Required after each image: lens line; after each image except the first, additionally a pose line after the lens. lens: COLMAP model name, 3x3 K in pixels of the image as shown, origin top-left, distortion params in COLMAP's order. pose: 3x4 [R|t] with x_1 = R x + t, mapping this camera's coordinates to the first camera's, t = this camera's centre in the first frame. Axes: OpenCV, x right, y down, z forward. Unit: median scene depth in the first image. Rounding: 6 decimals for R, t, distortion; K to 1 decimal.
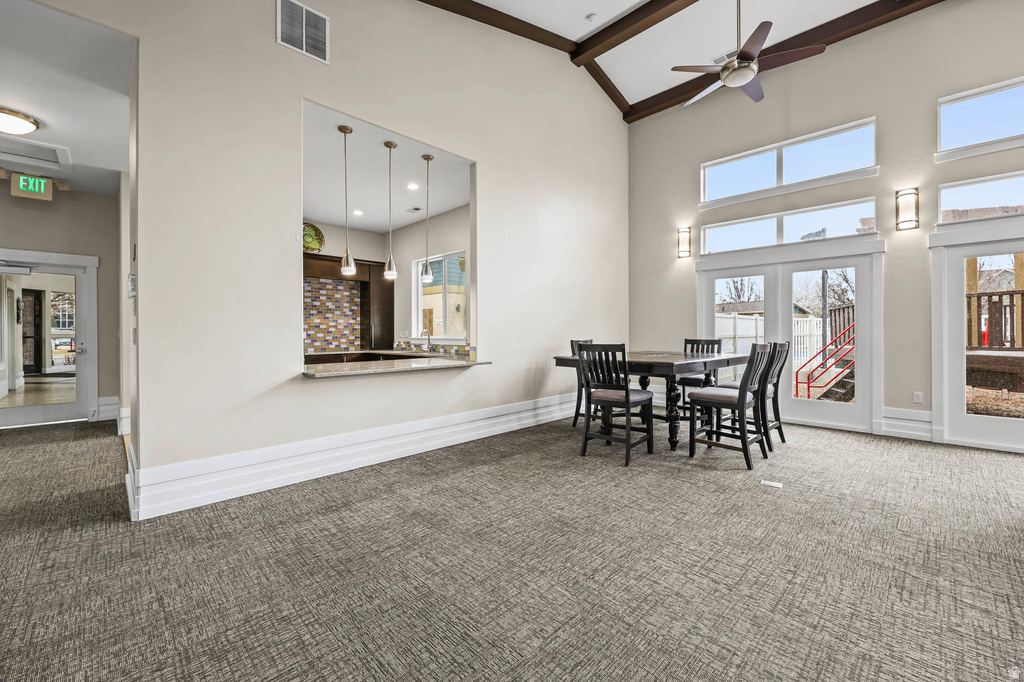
lens RADIAL K [[421.8, 0, 506.9], [0, 421.8, 331.1], [0, 0, 1]] dist [0.000204, -0.000082]
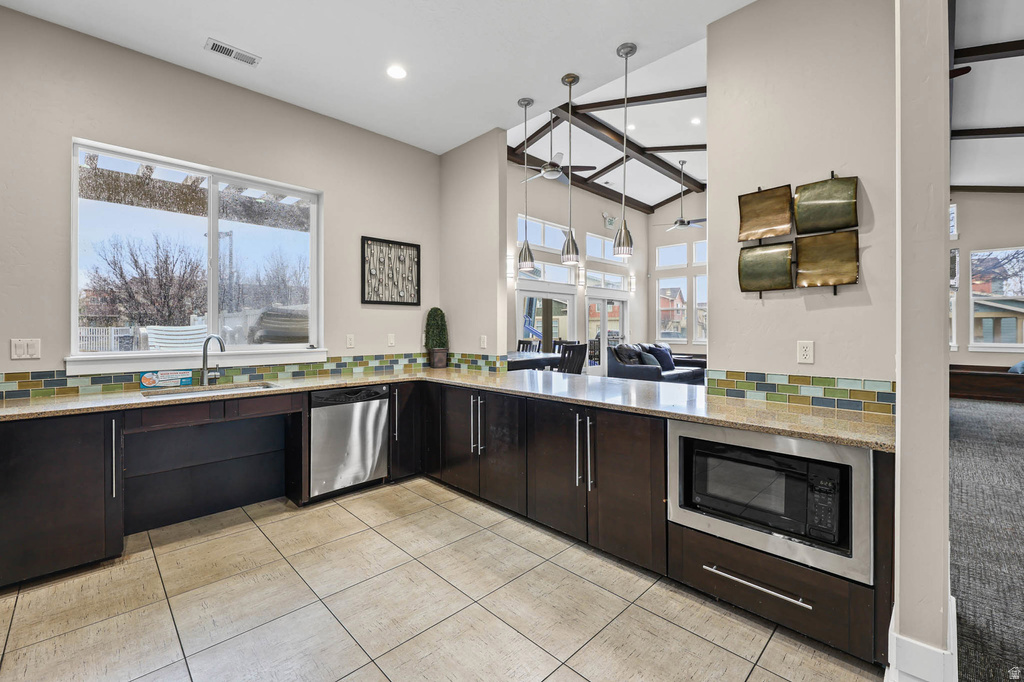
lens RADIAL K [[433.3, 0, 512.2], [0, 433.3, 329.9], [0, 0, 1]] dist [-0.002886, -0.000524]
pose [[-0.027731, -0.001118, 0.999615, -0.583511], [-0.002300, 0.999997, 0.001054, -0.008551], [-0.999613, -0.002270, -0.027734, 0.641685]]
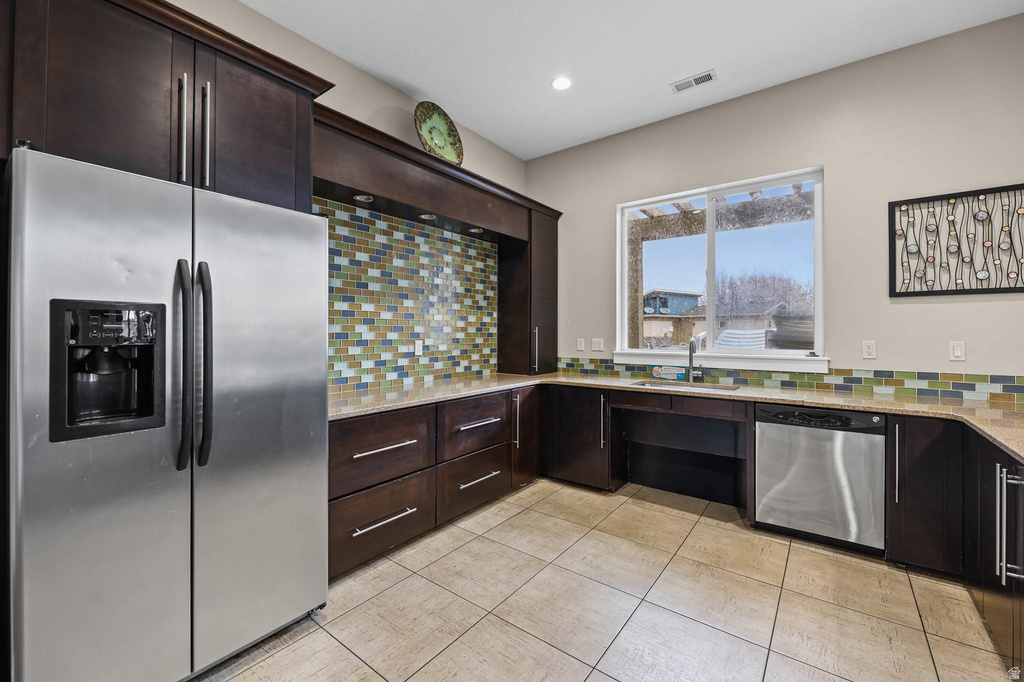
lens RADIAL K [[421.8, 0, 506.9], [0, 421.8, 331.1], [0, 0, 1]] dist [0.000204, -0.000082]
pose [[0.988297, 0.005705, 0.152434, -0.434148], [-0.005263, 0.999981, -0.003301, -0.007495], [-0.152450, 0.002460, 0.988308, 0.500884]]
